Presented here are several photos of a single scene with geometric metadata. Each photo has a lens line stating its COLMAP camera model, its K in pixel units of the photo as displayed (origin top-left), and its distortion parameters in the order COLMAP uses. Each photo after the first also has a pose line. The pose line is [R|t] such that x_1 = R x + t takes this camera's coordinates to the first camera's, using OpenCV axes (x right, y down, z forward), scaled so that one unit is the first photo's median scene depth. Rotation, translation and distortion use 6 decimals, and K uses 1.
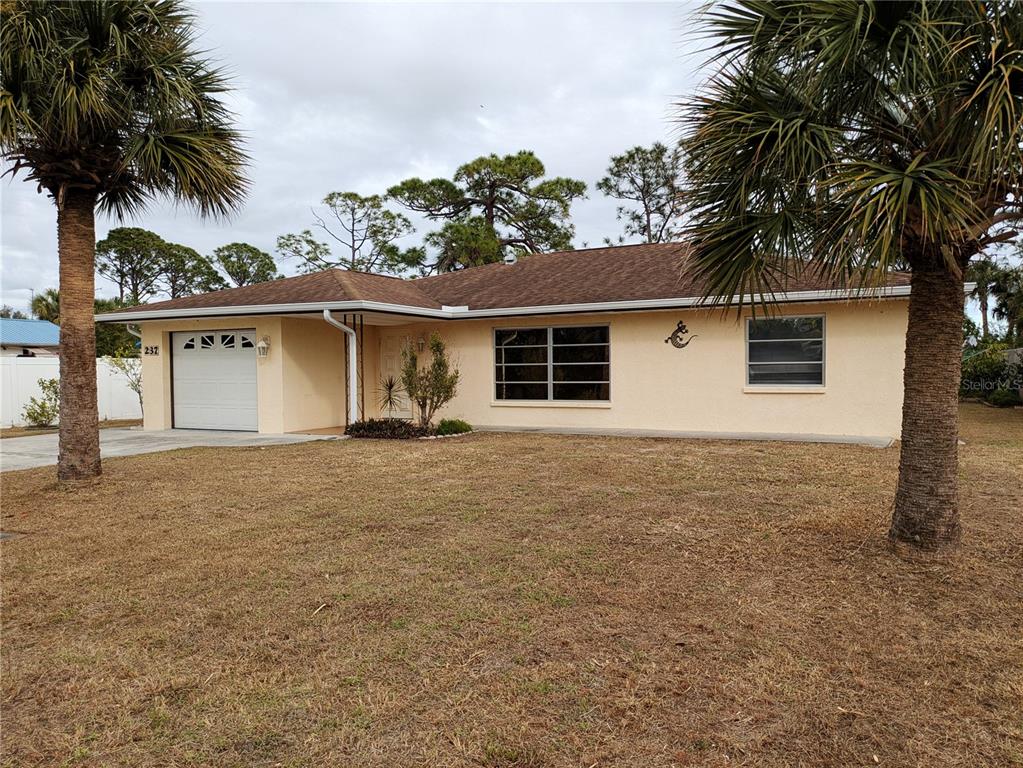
lens RADIAL K [[756.7, 0, 509.5], [0, 756.7, 381.2], [0, 0, 1]] dist [0.051238, -0.028625]
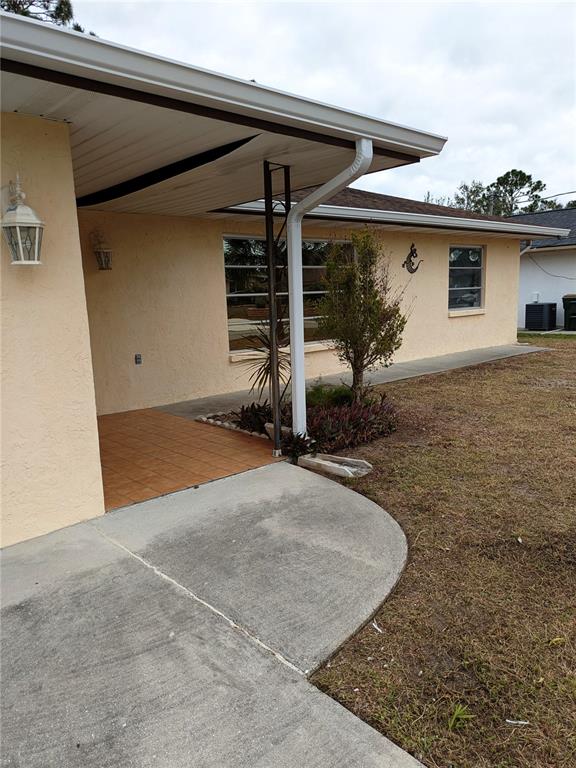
lens RADIAL K [[568.1, 0, 288.9], [0, 568.1, 391.1], [0, 0, 1]] dist [0.051238, -0.028625]
pose [[0.361423, -0.161253, 0.918352, -0.461178], [0.043458, 0.986775, 0.156164, -0.015238], [-0.931389, -0.016531, 0.363651, 0.805151]]
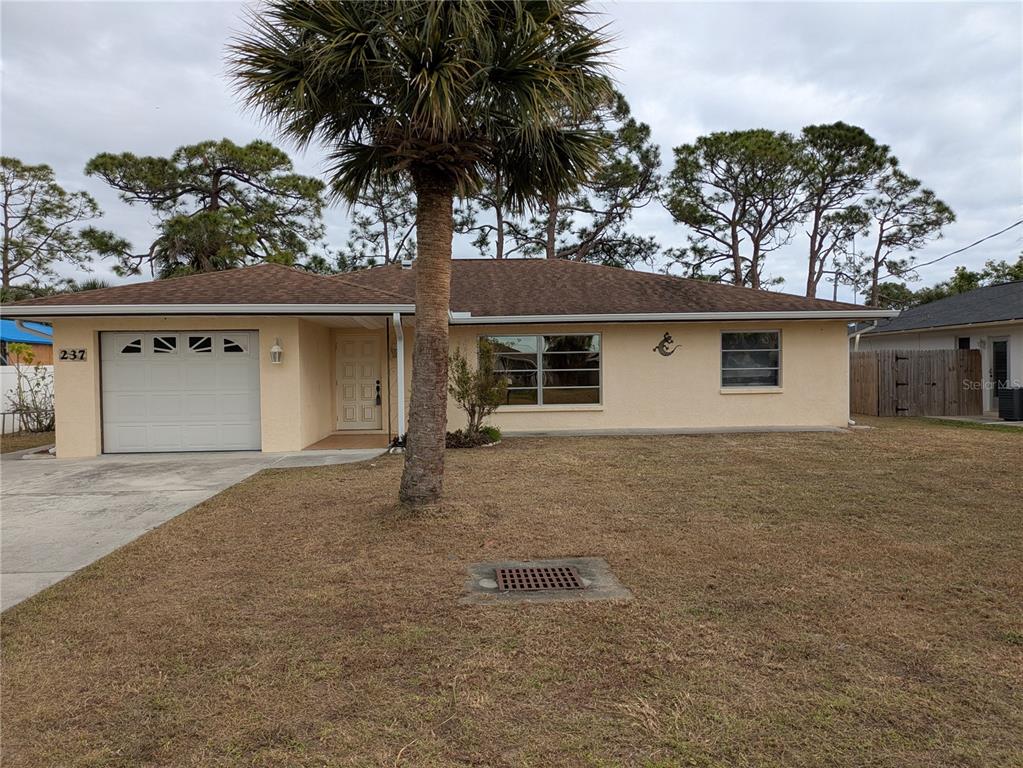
lens RADIAL K [[756.7, 0, 505.4], [0, 756.7, 386.9], [0, 0, 1]] dist [0.051238, -0.028625]
pose [[0.869511, -0.014281, 0.493707, -0.501114], [0.014626, 0.999888, 0.003163, -0.004019], [-0.493697, 0.004471, 0.869623, 0.116623]]
